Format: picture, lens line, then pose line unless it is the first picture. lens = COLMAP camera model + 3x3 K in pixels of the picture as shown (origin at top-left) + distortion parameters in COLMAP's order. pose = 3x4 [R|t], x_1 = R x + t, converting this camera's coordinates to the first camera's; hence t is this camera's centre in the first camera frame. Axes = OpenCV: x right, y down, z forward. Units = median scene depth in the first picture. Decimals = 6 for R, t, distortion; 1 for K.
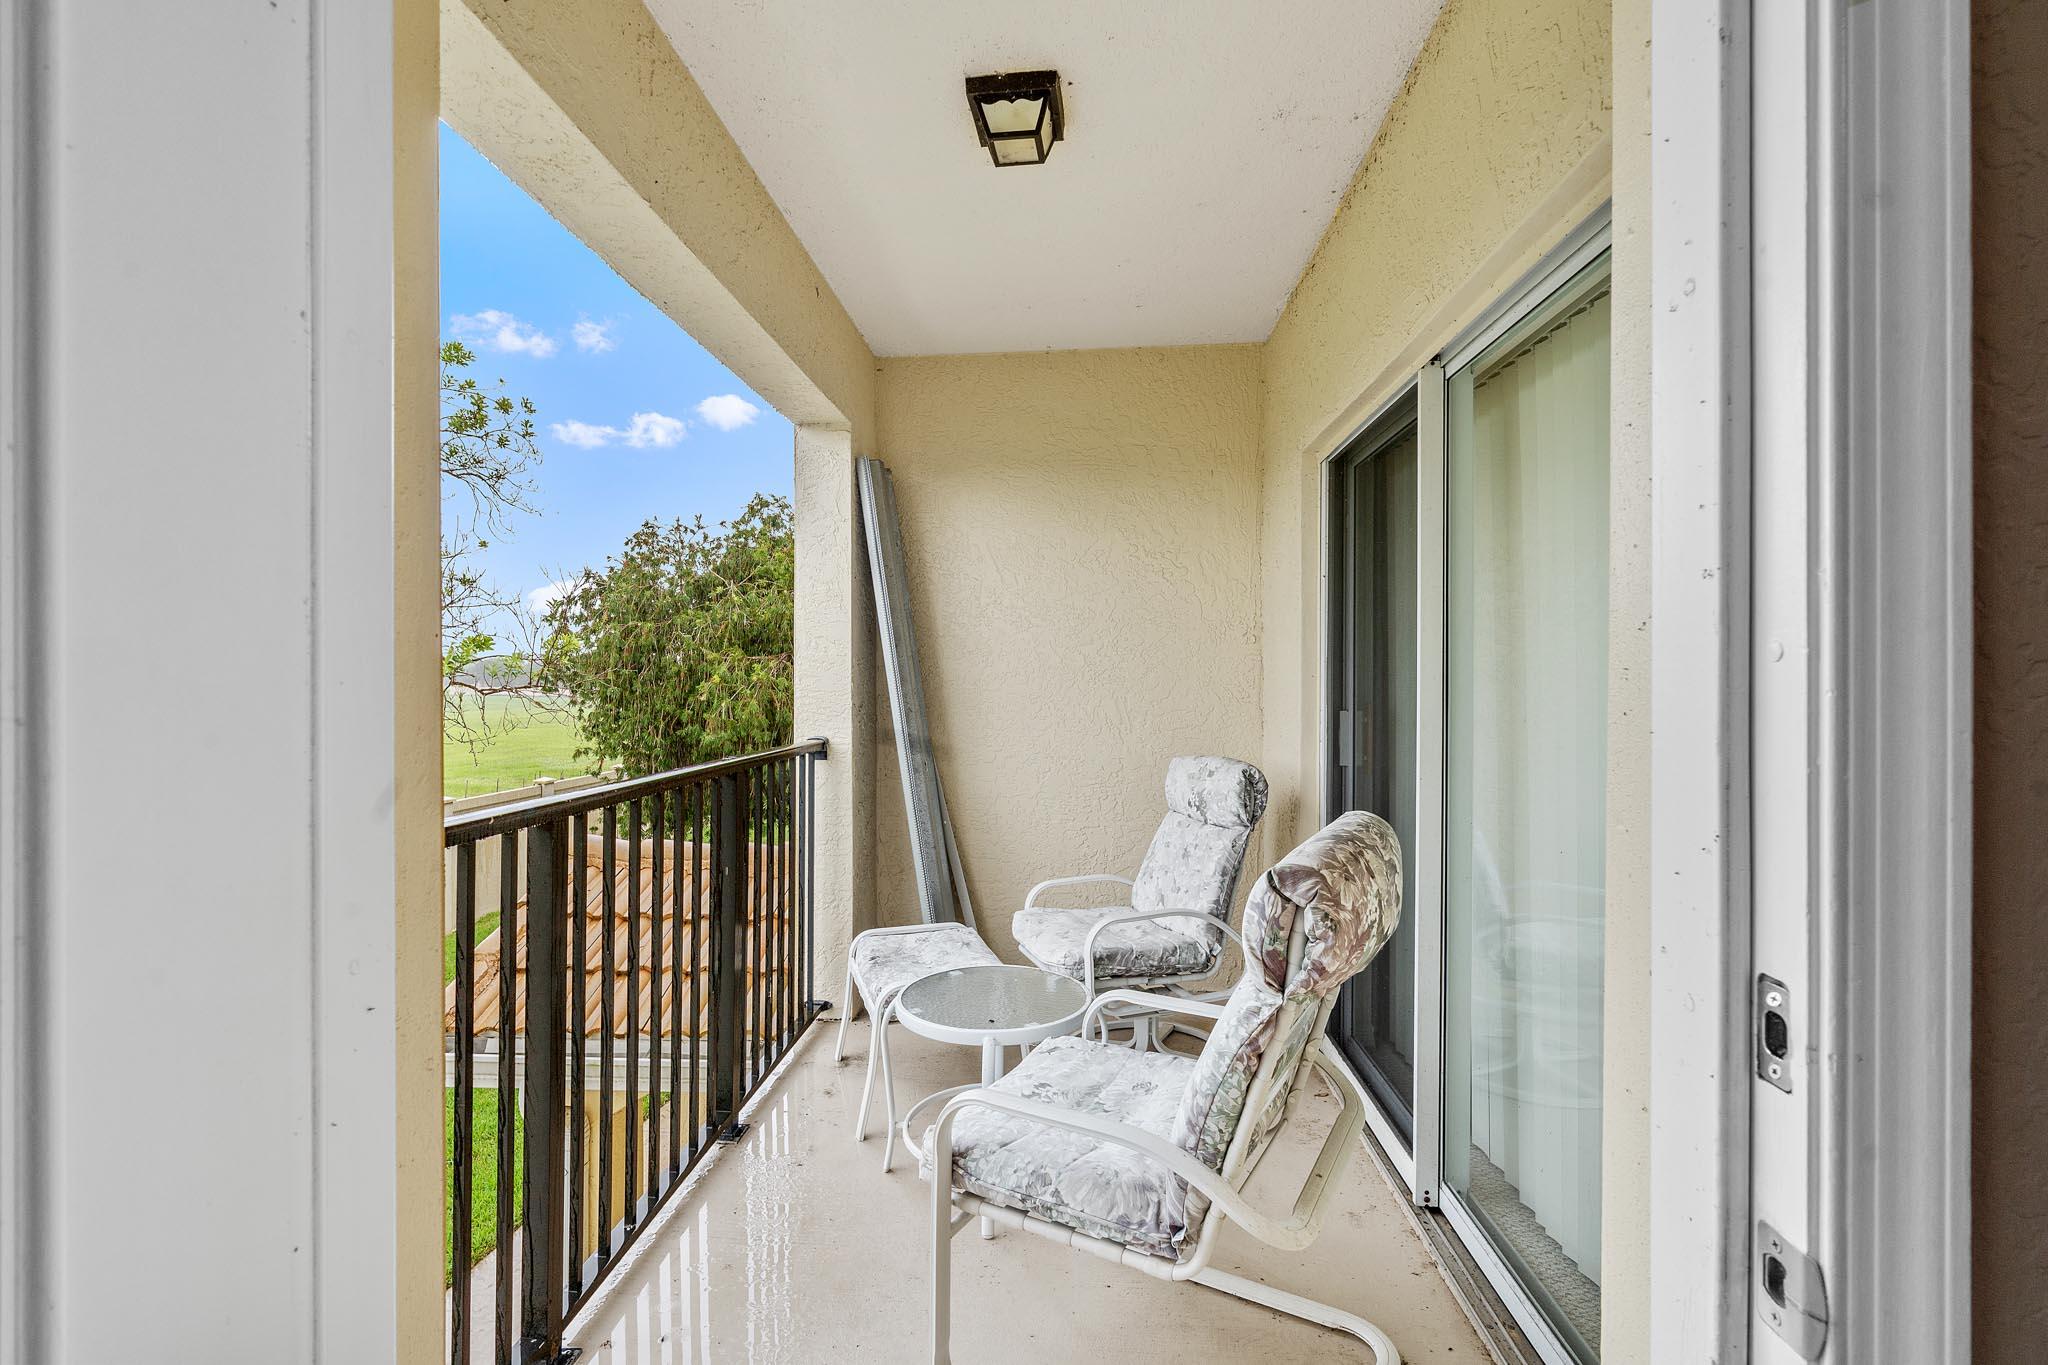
lens RADIAL K [[905.9, 0, 1022.8], [0, 905.9, 657.3], [0, 0, 1]] dist [-0.001245, 0.000160]
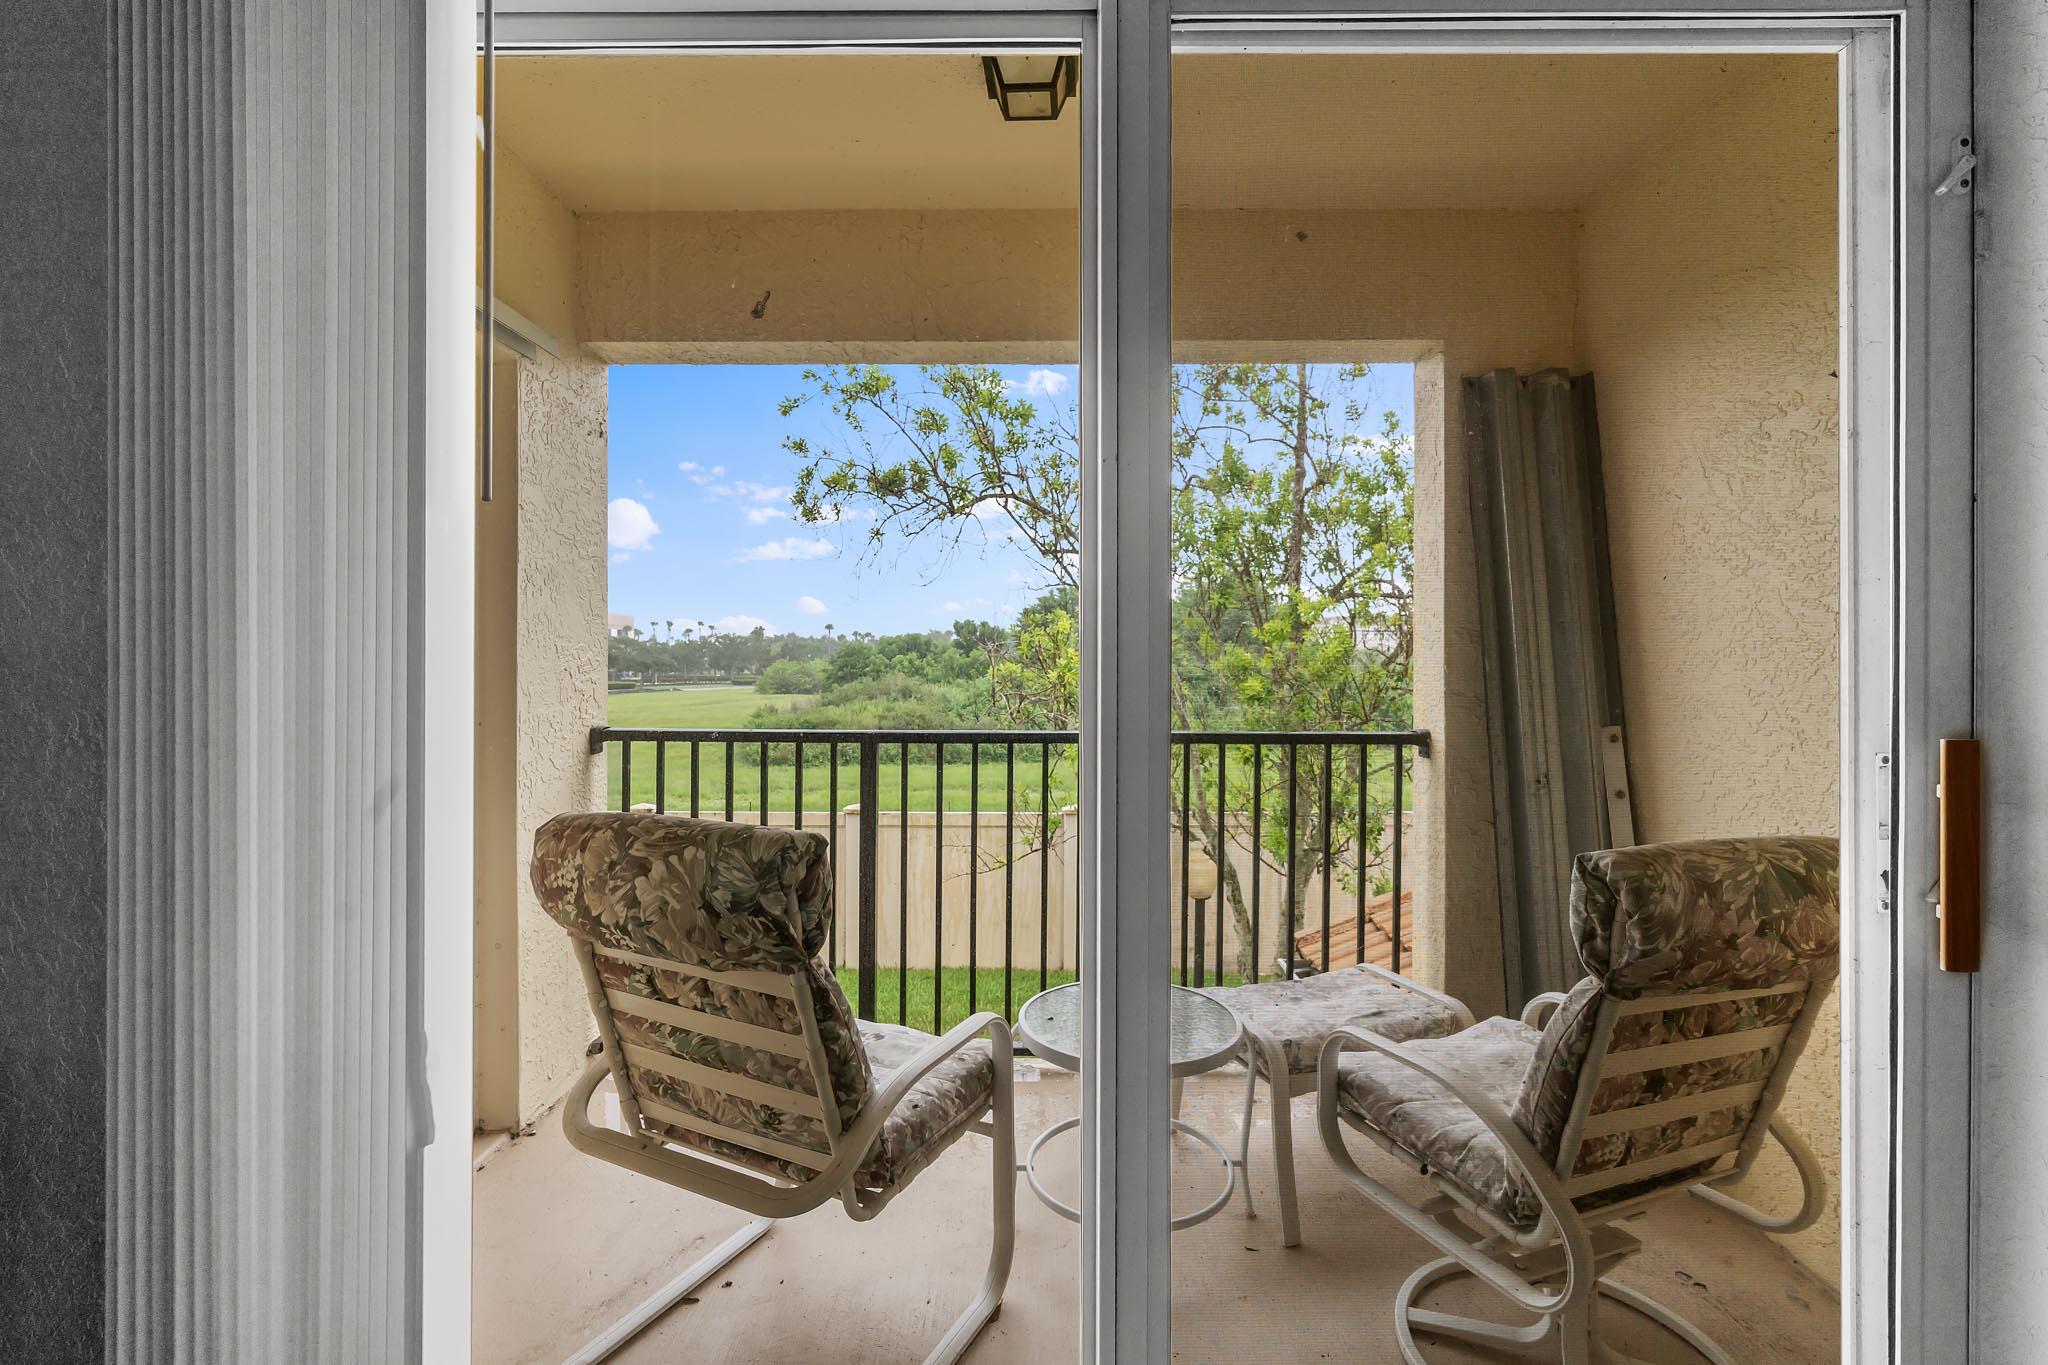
lens RADIAL K [[929.7, 0, 1032.4], [0, 929.7, 657.0], [0, 0, 1]] dist [-0.001261, 0.000698]
pose [[0.061601, -0.004563, -0.998090, 0.797513], [0.021391, 0.999766, -0.003251, 0.019724], [0.997872, -0.021150, 0.061684, 0.780627]]
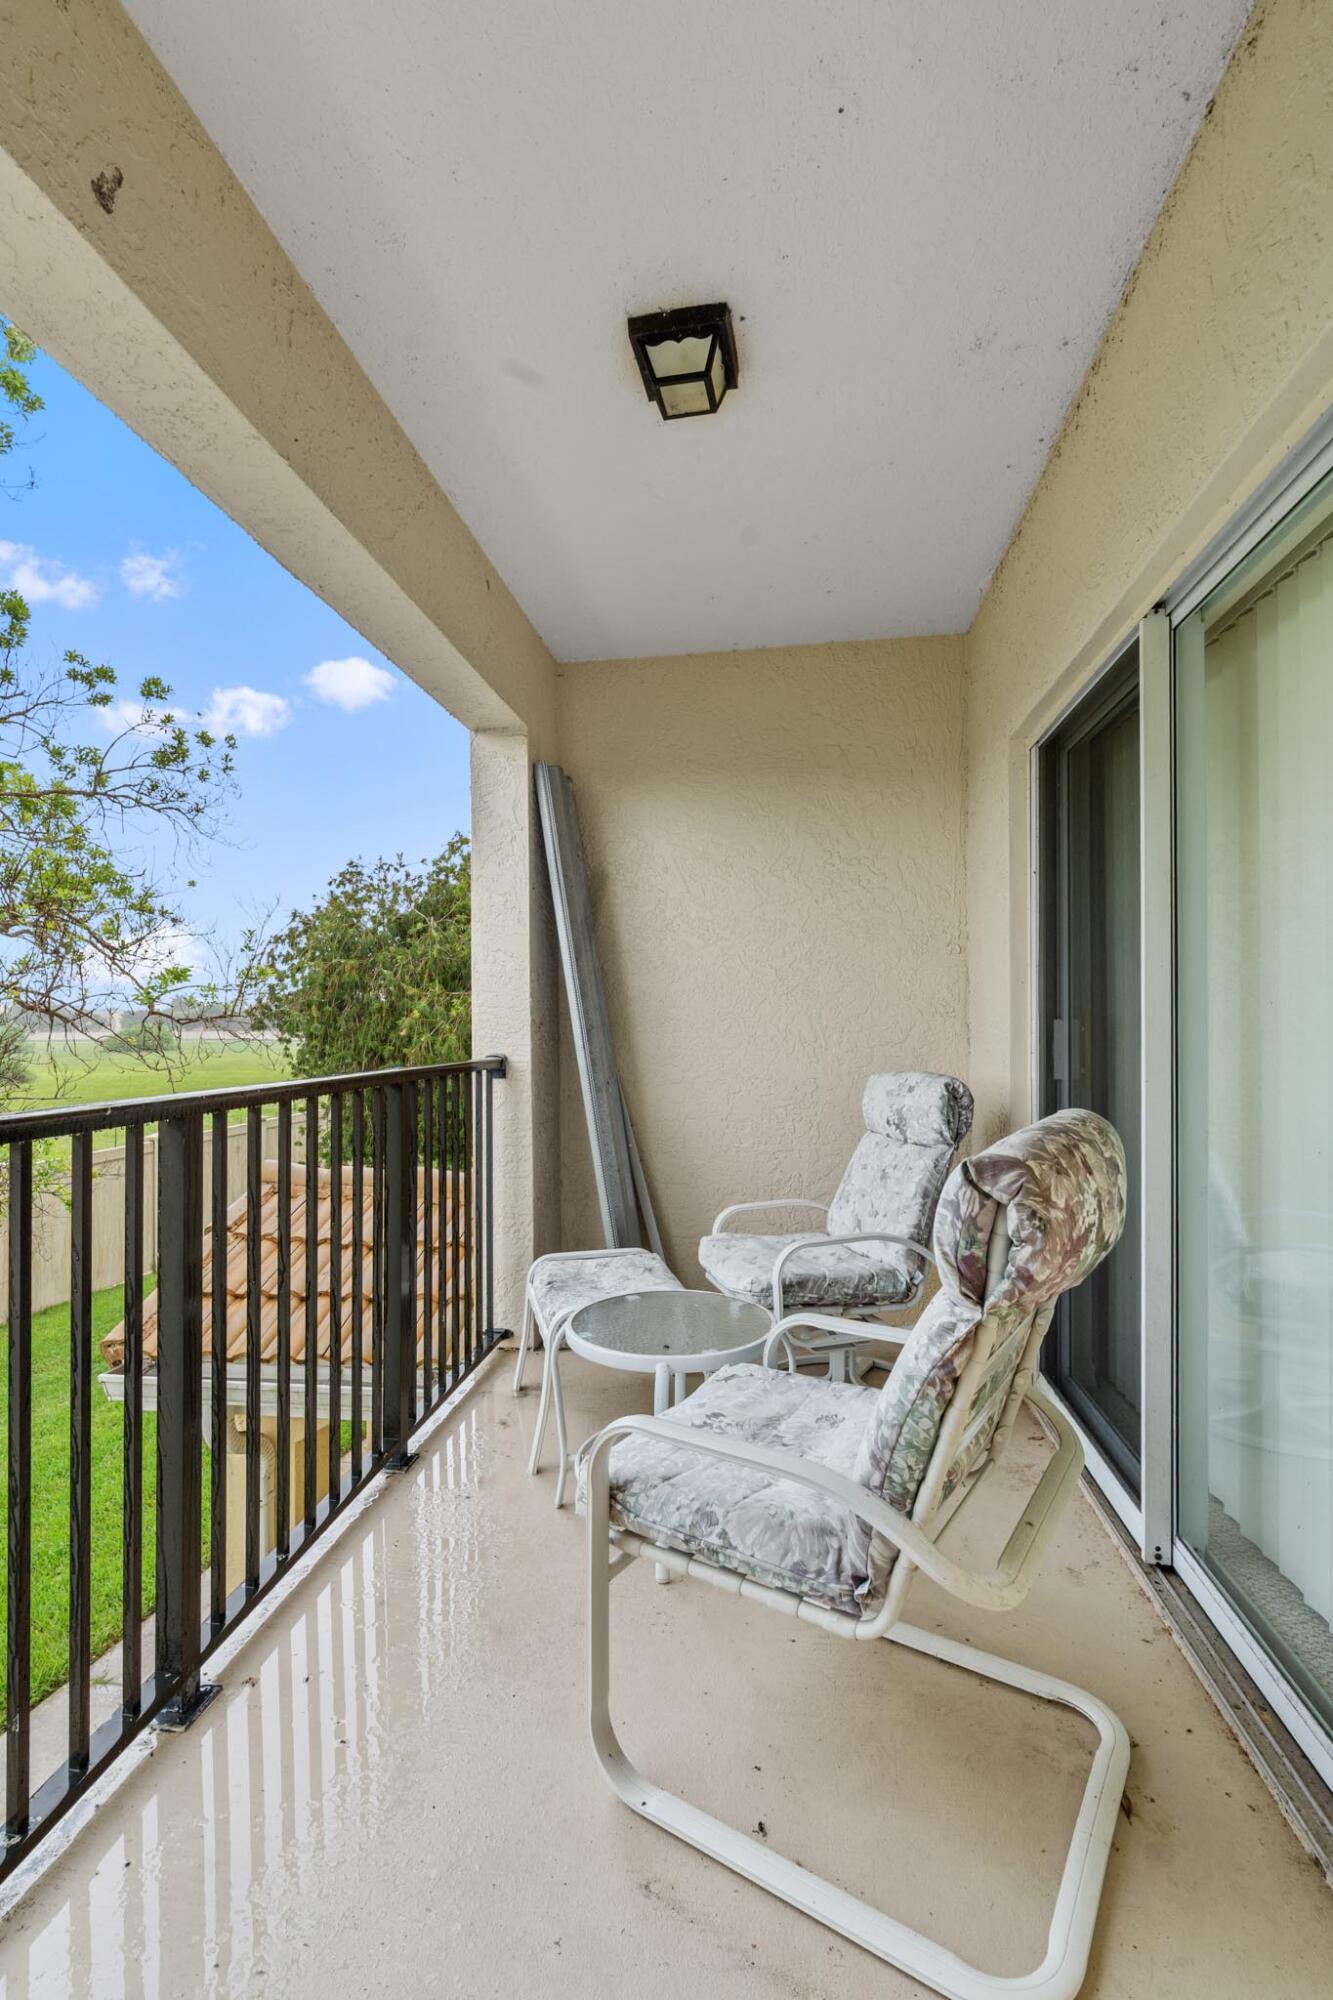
lens RADIAL K [[907.9, 0, 666.5], [0, 907.9, 1000.0], [0, 0, 1]] dist [-0.001261, 0.000698]
pose [[0.997584, -0.008029, -0.069001, 0.027490], [0.008041, 0.999968, -0.000102, 0.042226], [0.068999, -0.000453, 0.997617, 0.068300]]
